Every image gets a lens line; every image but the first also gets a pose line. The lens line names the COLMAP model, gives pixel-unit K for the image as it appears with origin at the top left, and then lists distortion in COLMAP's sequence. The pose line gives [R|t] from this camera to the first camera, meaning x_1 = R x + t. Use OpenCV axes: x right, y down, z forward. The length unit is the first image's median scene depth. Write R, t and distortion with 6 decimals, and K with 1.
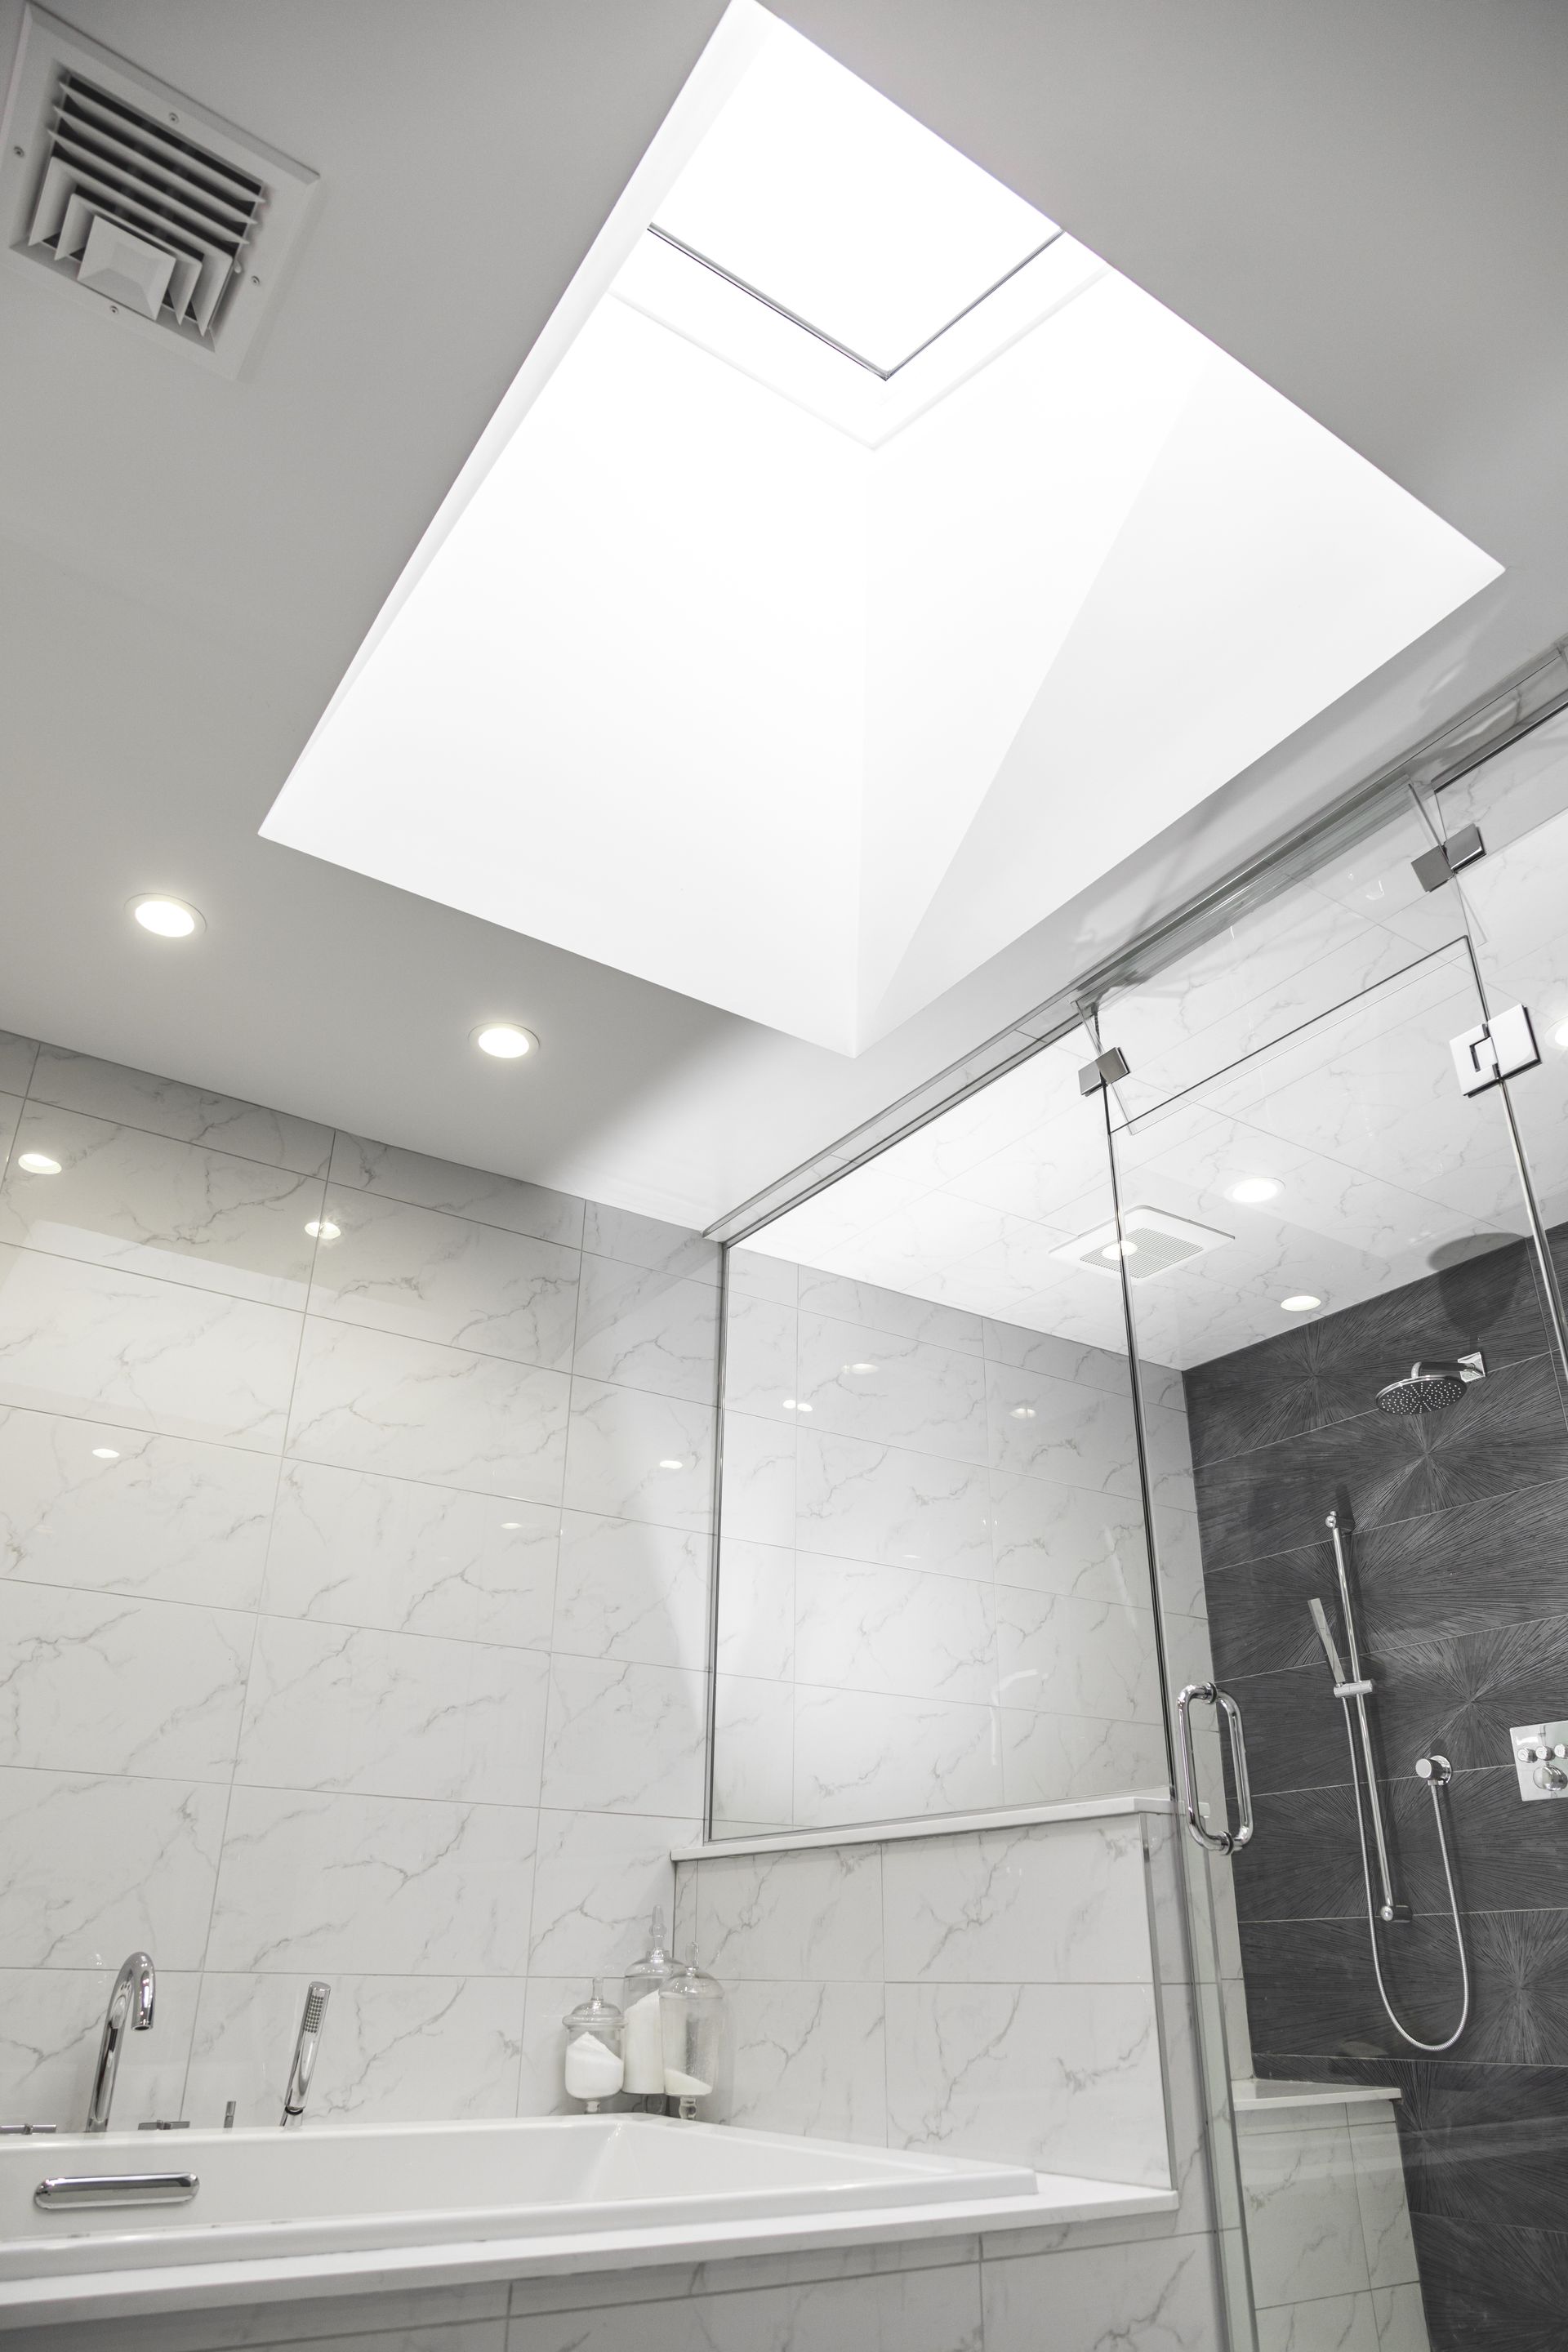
lens RADIAL K [[1580.7, 0, 789.5], [0, 1580.7, 1187.5], [0, 0, 1]] dist [-0.062653, 0.037649]
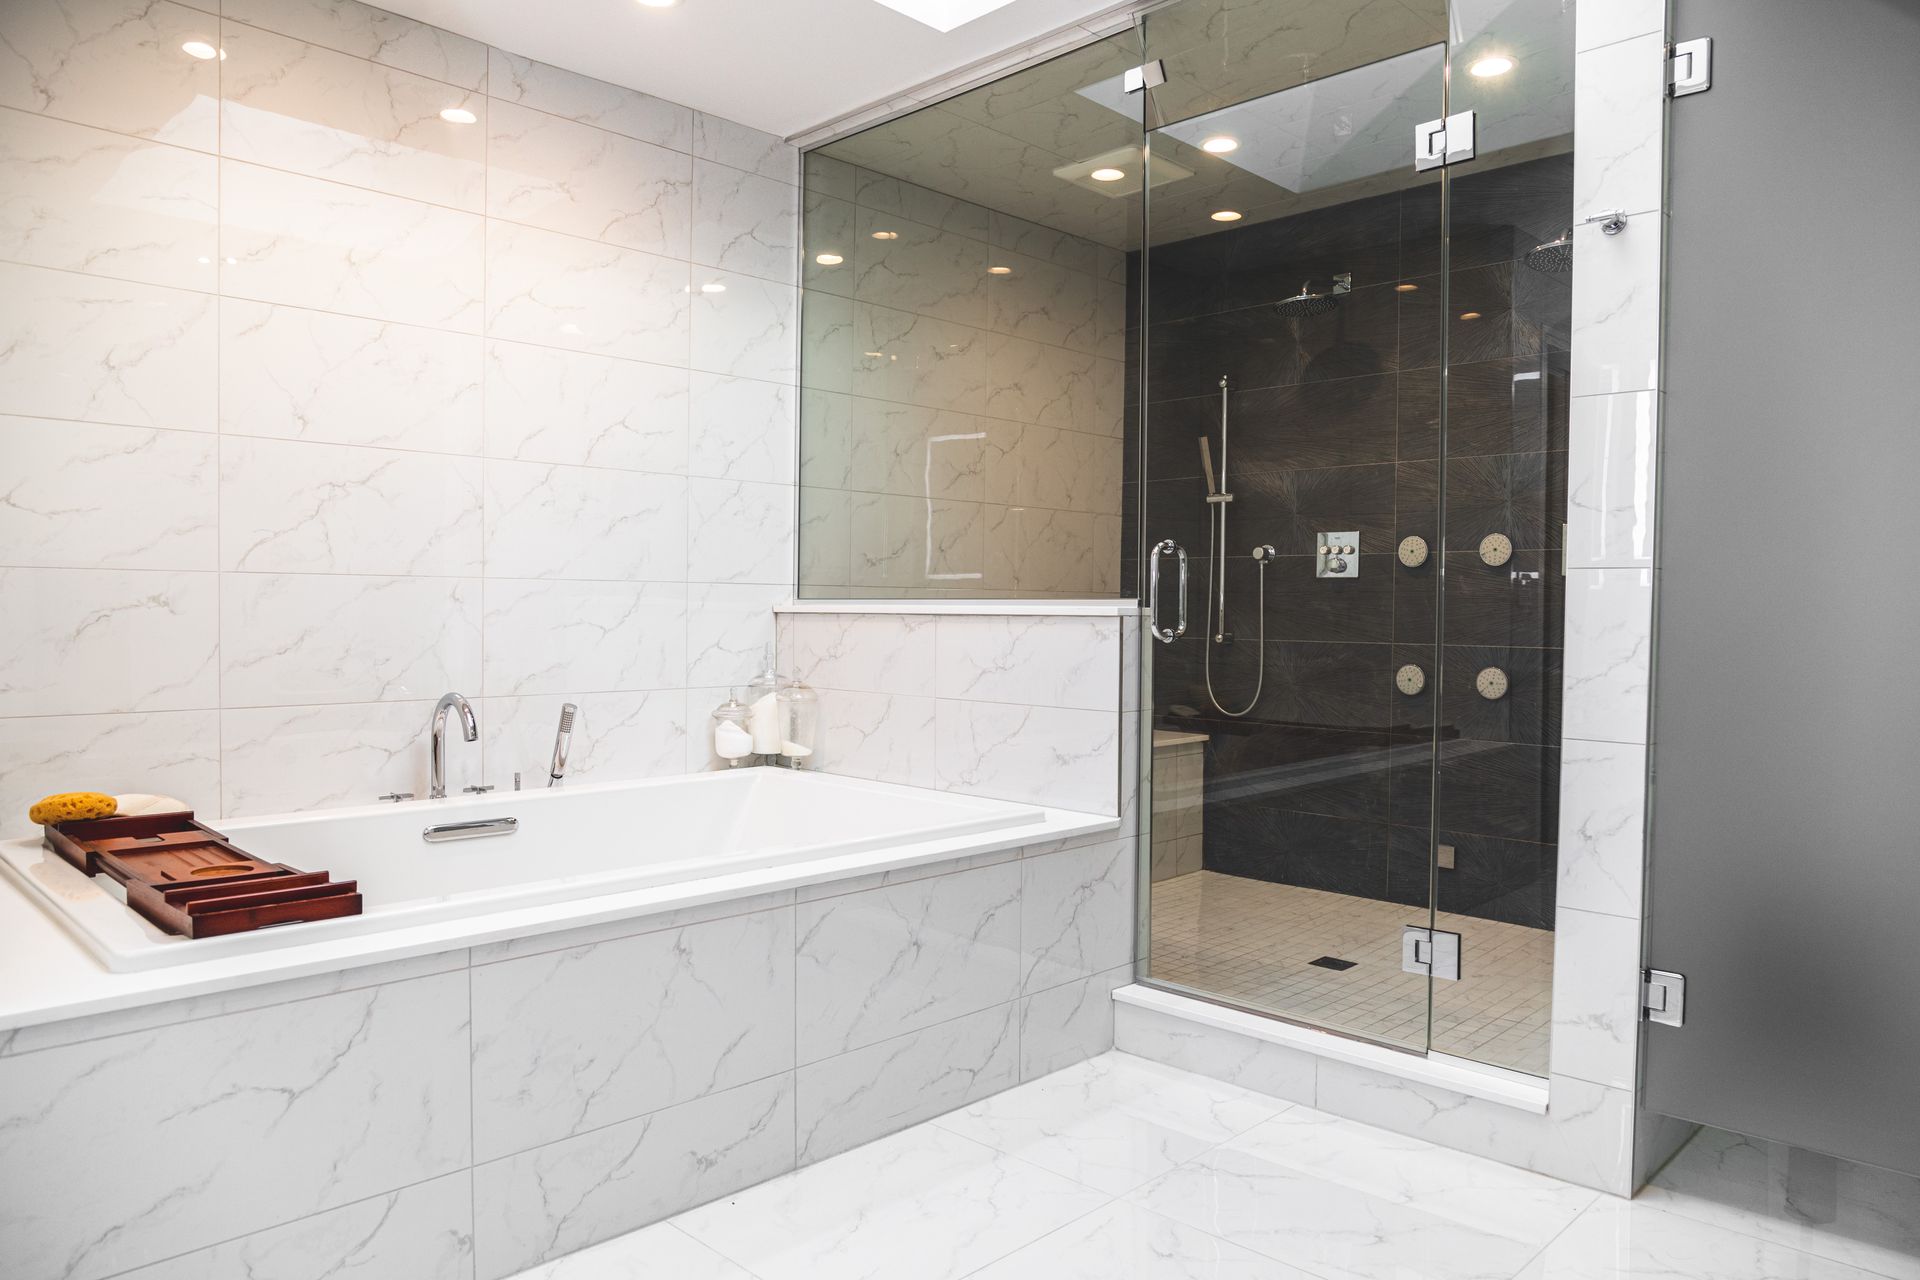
lens RADIAL K [[1290.4, 0, 959.0], [0, 1290.4, 674.8], [0, 0, 1]] dist [-0.062653, 0.037649]
pose [[0.982043, -0.007799, 0.188494, -0.125324], [-0.087128, 0.867455, 0.489827, -0.121308], [-0.167331, -0.497455, 0.851199, -0.087962]]
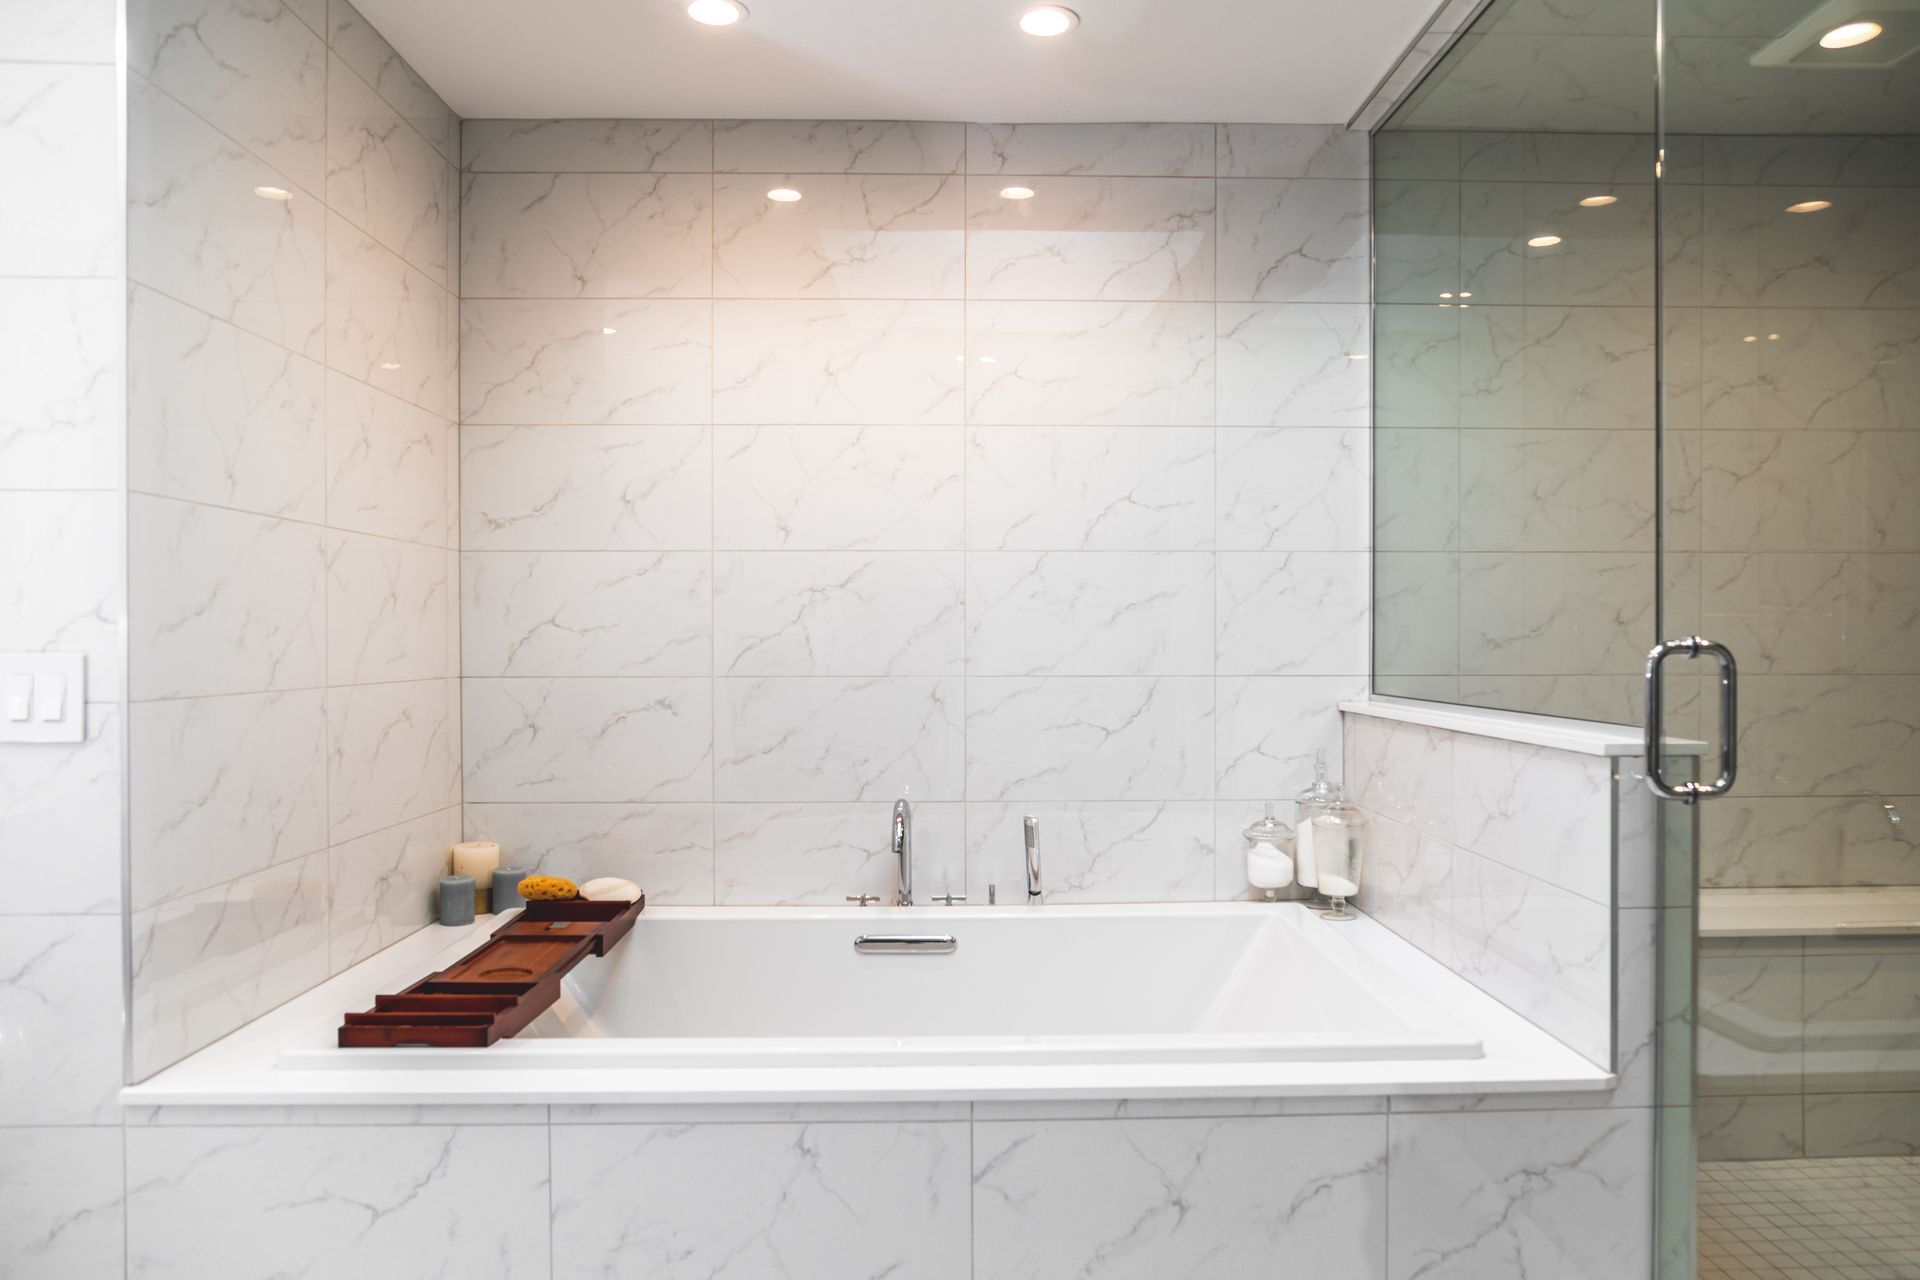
lens RADIAL K [[1338.3, 0, 974.9], [0, 1338.3, 661.5], [0, 0, 1]] dist [-0.042340, 0.028070]
pose [[0.838297, 0.001692, -0.545211, 0.231304], [0.253756, 0.883873, 0.392909, -0.067801], [0.482562, -0.467725, 0.740518, 0.122402]]
